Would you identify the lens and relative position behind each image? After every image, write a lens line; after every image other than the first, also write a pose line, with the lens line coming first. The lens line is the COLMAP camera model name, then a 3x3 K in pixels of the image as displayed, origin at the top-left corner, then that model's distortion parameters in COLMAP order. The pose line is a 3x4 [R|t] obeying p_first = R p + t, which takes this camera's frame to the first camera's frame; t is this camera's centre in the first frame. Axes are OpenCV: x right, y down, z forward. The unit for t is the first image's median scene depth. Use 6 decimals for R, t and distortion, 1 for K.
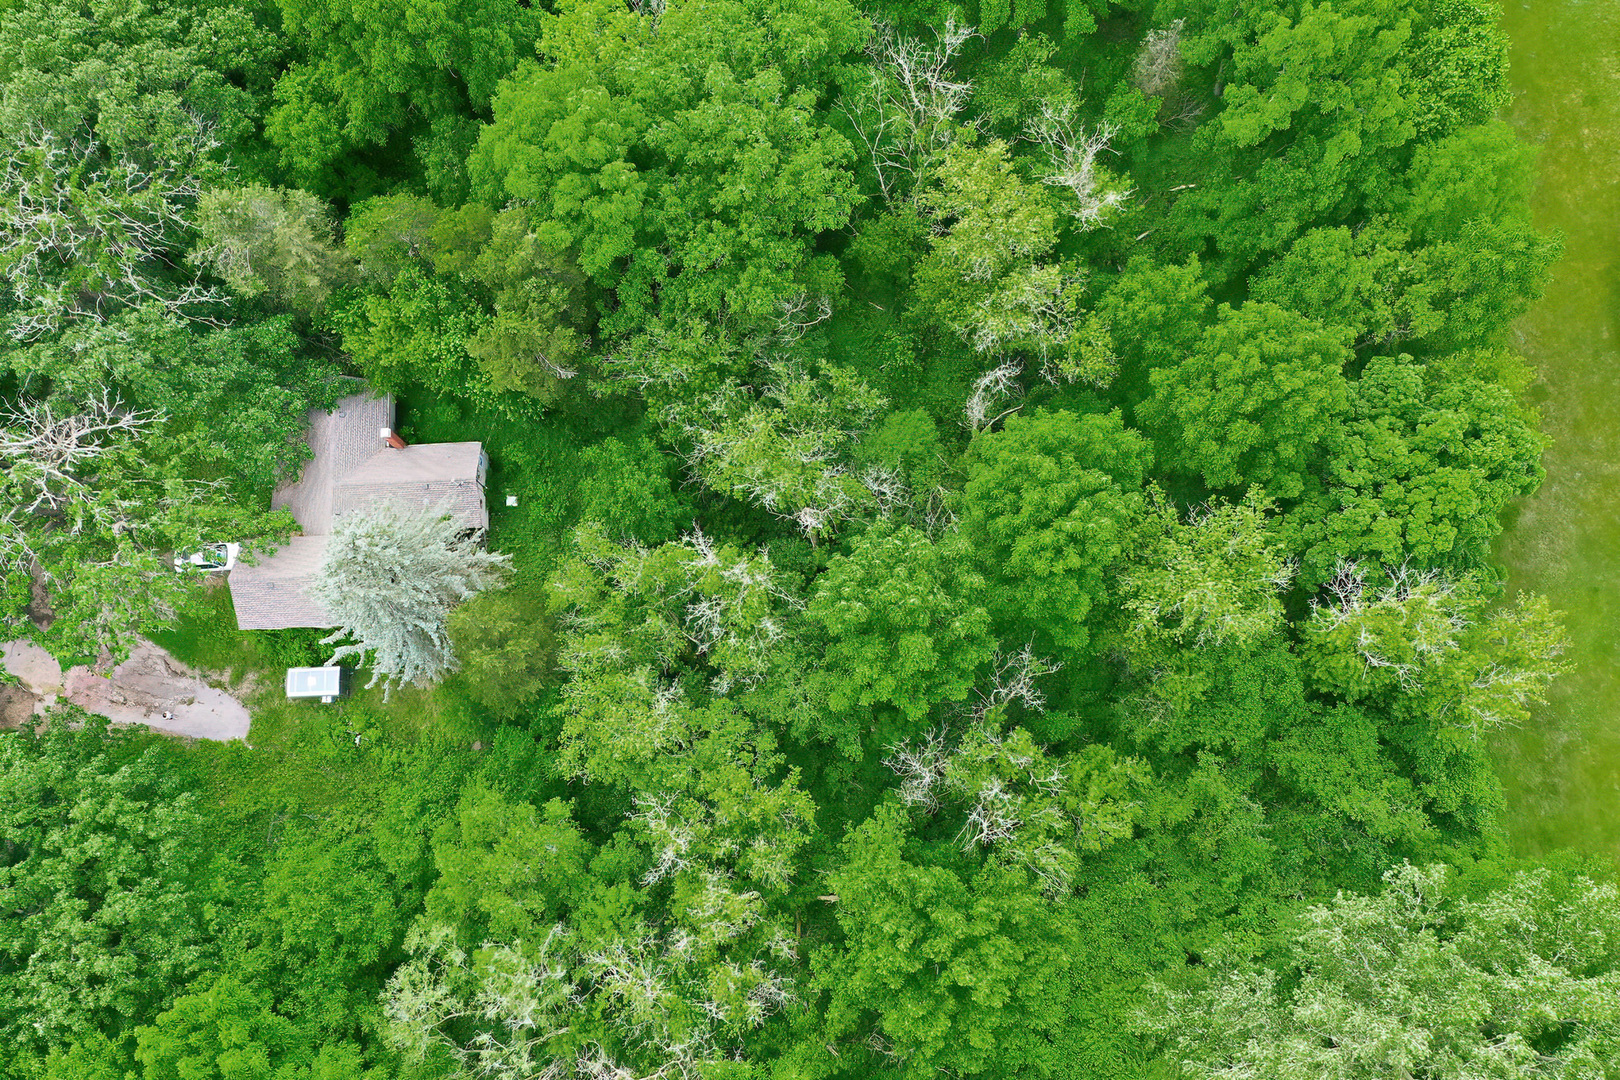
lens RADIAL K [[1289.5, 0, 815.1], [0, 1289.5, 539.6], [0, 0, 1]] dist [0.012312, 0.002851]
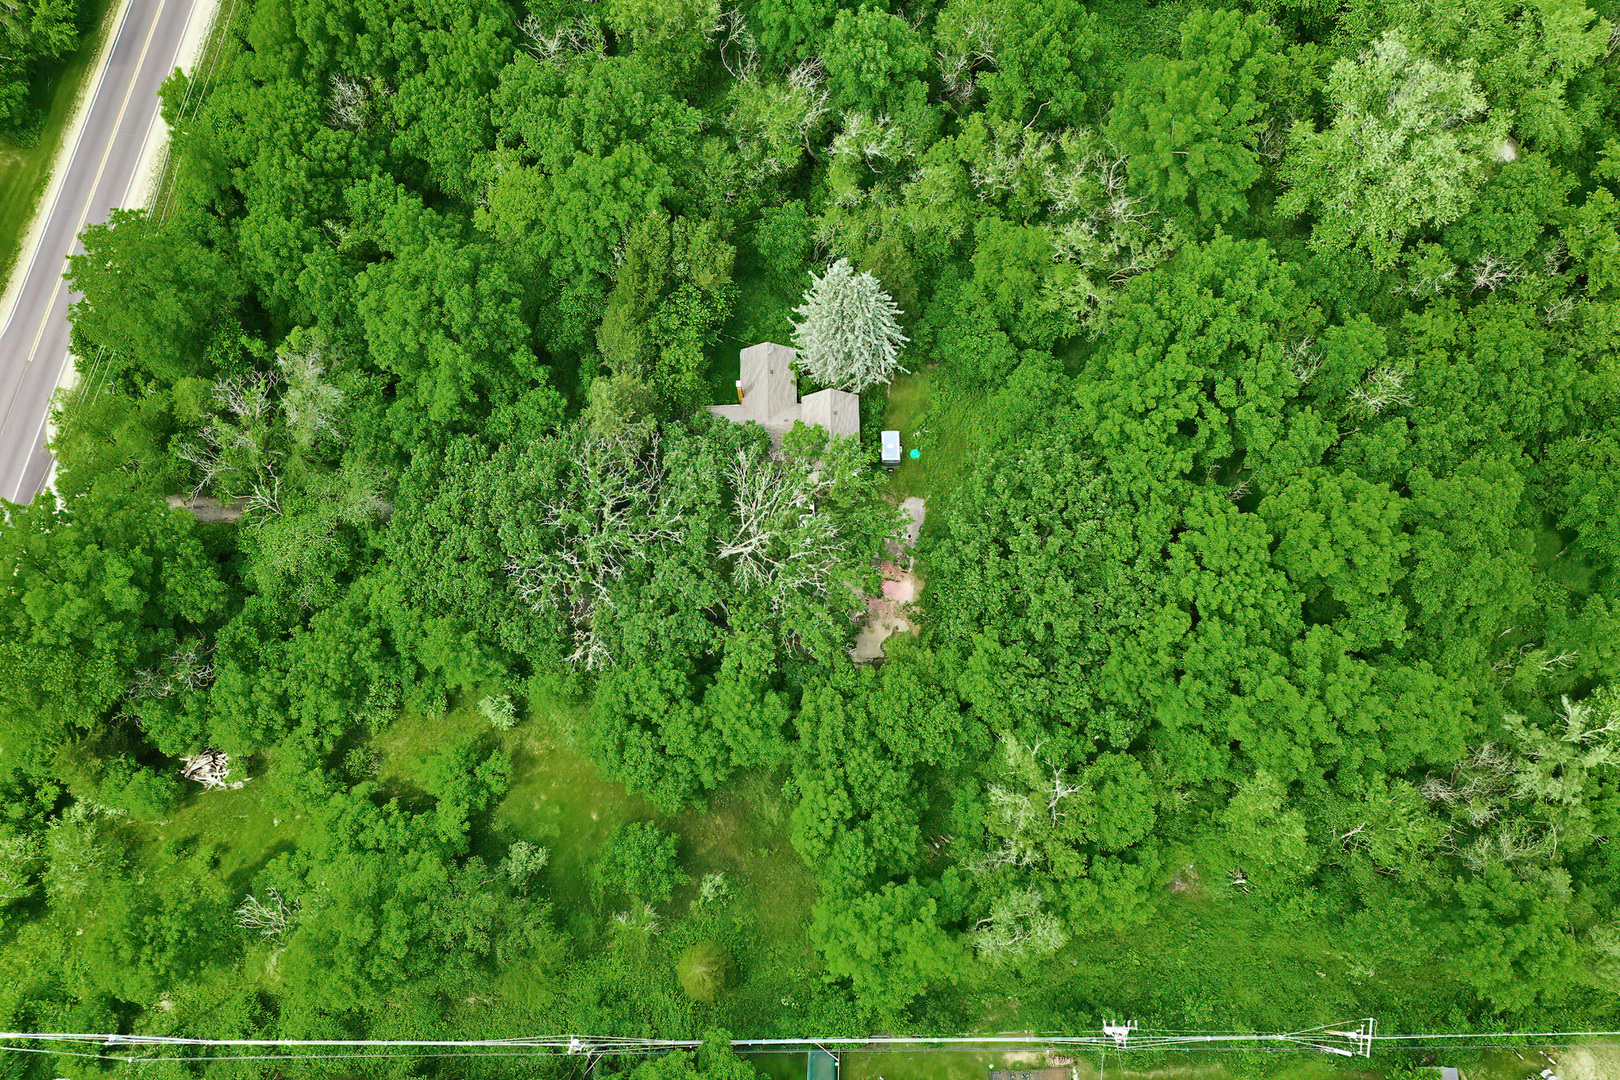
lens RADIAL K [[1289.5, 0, 815.1], [0, 1289.5, 539.6], [0, 0, 1]] dist [0.012312, 0.002851]
pose [[0.035837, -0.950636, 0.308233, -1.091820], [0.983222, 0.088740, 0.159372, -0.246506], [-0.178857, 0.297350, 0.937866, -0.474466]]
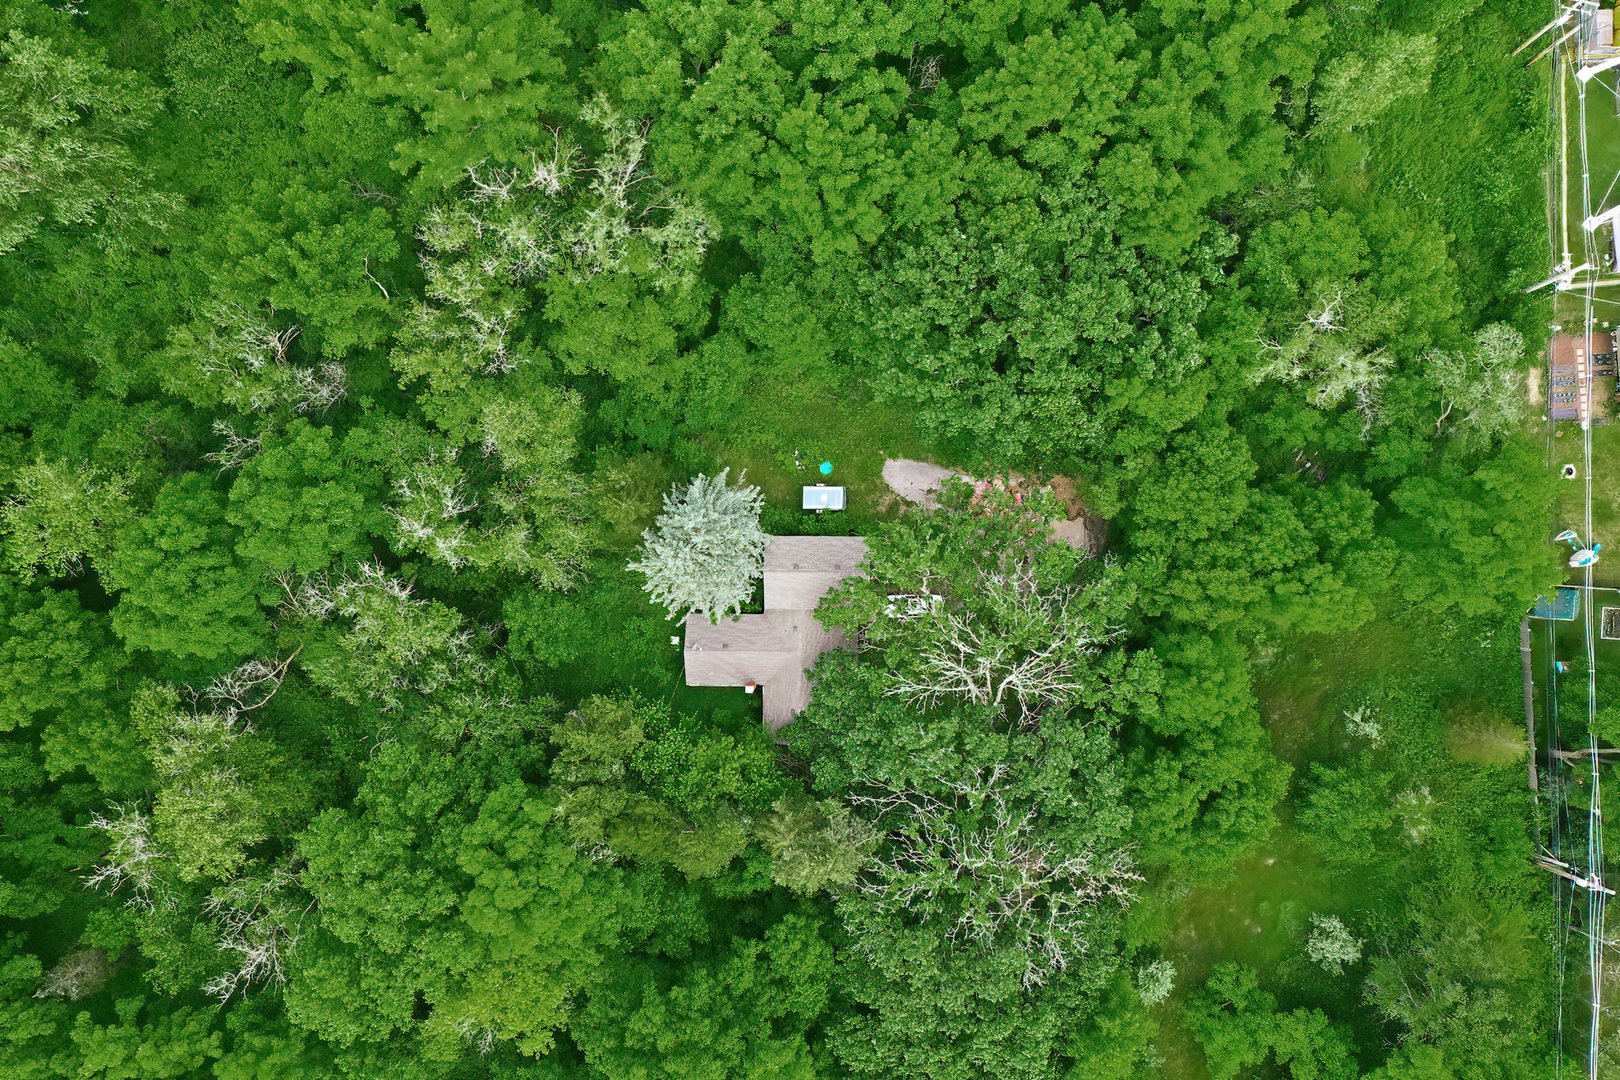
lens RADIAL K [[1289.5, 0, 815.1], [0, 1289.5, 539.6], [0, 0, 1]] dist [0.012312, 0.002851]
pose [[-0.997851, -0.059755, 0.026869, -0.461300], [0.064085, -0.975484, 0.210532, -0.216792], [0.013630, 0.211802, 0.977218, -0.245613]]
